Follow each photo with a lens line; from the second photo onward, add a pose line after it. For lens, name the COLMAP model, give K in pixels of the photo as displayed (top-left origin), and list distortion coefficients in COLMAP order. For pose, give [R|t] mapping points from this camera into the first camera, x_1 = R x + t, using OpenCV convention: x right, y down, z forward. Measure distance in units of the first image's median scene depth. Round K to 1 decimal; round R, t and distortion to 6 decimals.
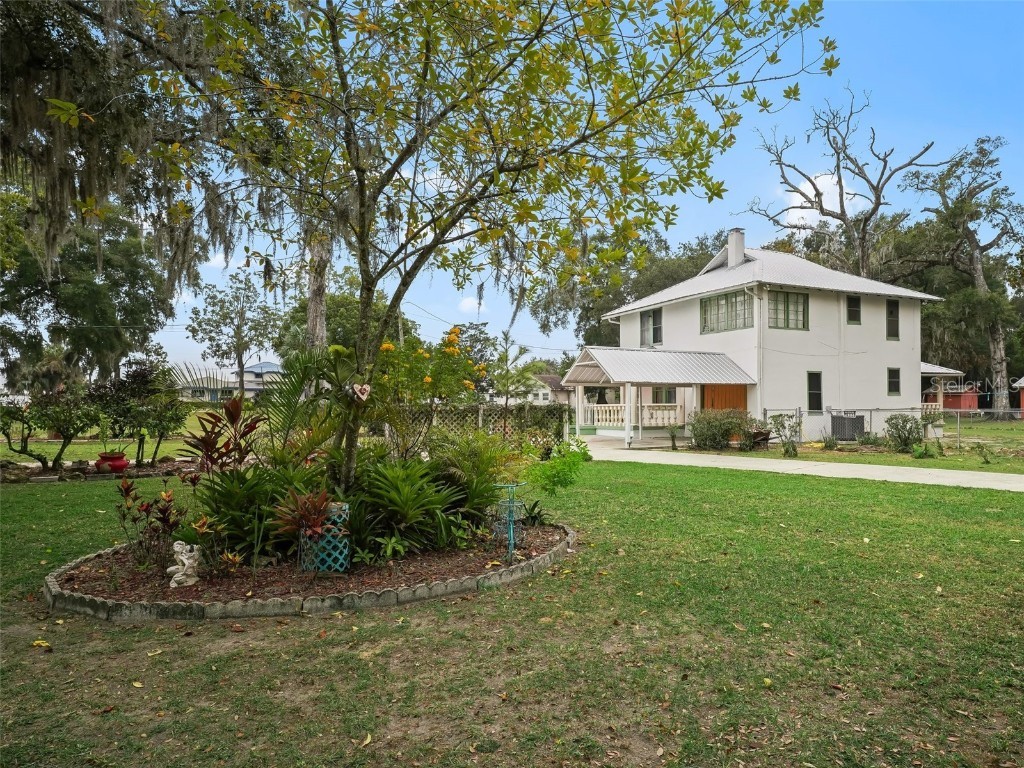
lens RADIAL K [[767.6, 0, 515.8], [0, 767.6, 381.5], [0, 0, 1]] dist [-0.005151, -0.000258]
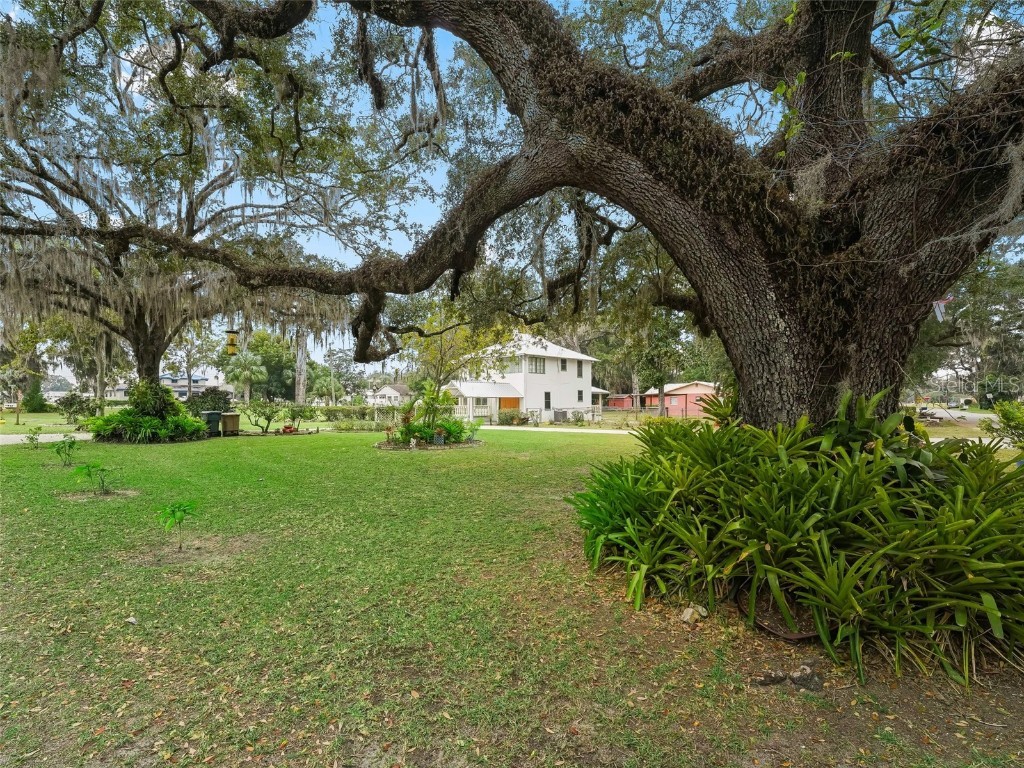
lens RADIAL K [[412.9, 0, 511.9], [0, 412.9, 388.9], [0, 0, 1]] dist [-0.000706, -0.000010]
pose [[0.960692, 0.011131, 0.277394, -0.055957], [-0.007929, 0.999888, -0.012663, -0.005685], [-0.277504, 0.009966, 0.960673, -0.160878]]
